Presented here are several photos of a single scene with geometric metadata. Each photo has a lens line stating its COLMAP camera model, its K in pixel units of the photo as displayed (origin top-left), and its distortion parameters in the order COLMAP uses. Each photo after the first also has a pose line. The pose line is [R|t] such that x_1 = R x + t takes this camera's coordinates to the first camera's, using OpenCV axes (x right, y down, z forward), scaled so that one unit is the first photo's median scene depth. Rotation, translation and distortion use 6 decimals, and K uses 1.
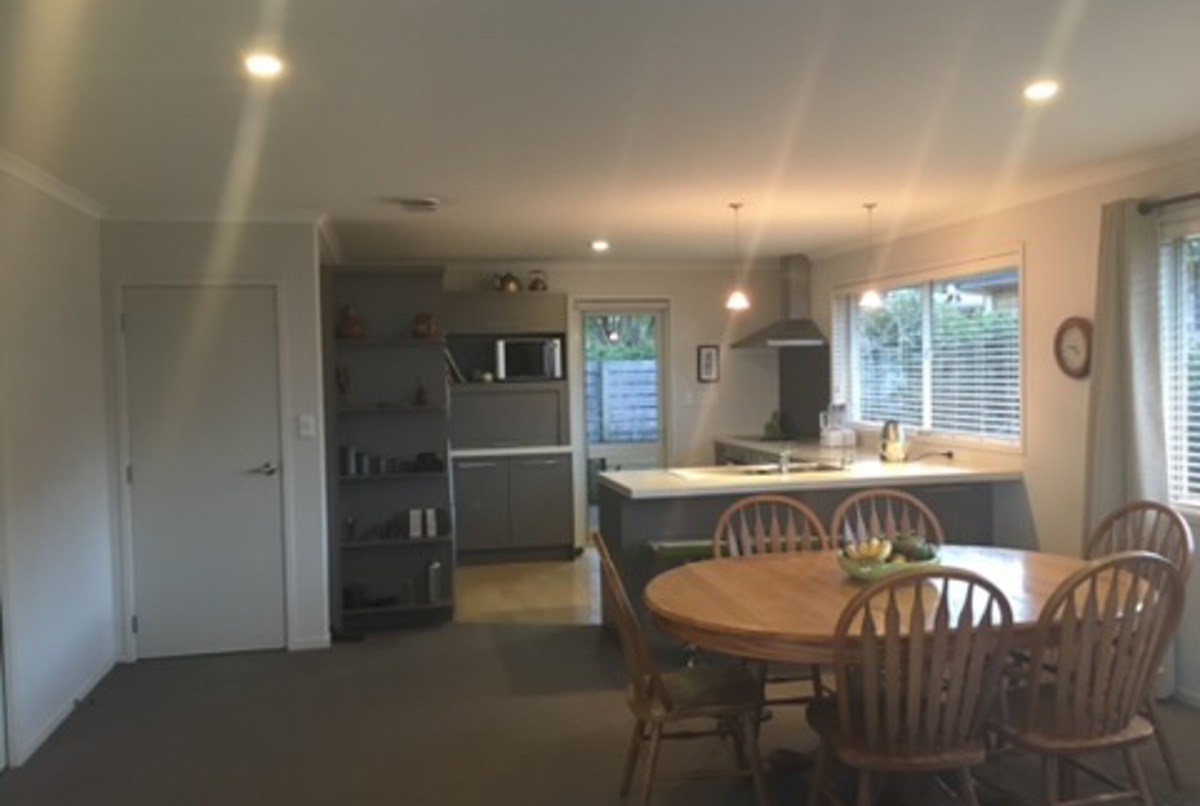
lens RADIAL K [[1001.4, 0, 600.0], [0, 1001.4, 403.0], [0, 0, 1]] dist [0.010769, 0.003220]
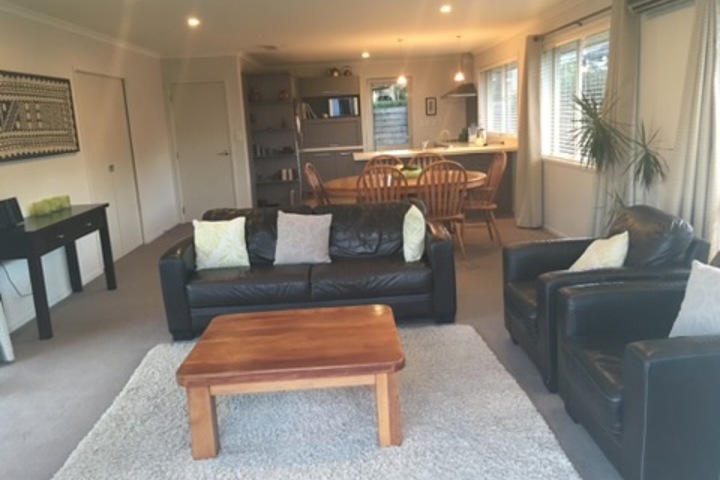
lens RADIAL K [[588.9, 0, 360.0], [0, 588.9, 240.0], [0, 0, 1]] dist [0.012195, 0.001280]
pose [[0.985308, 0.004513, -0.170724, 0.259846], [0.026054, 0.983978, 0.176376, 0.023603], [0.168785, -0.178233, 0.969404, -0.448443]]
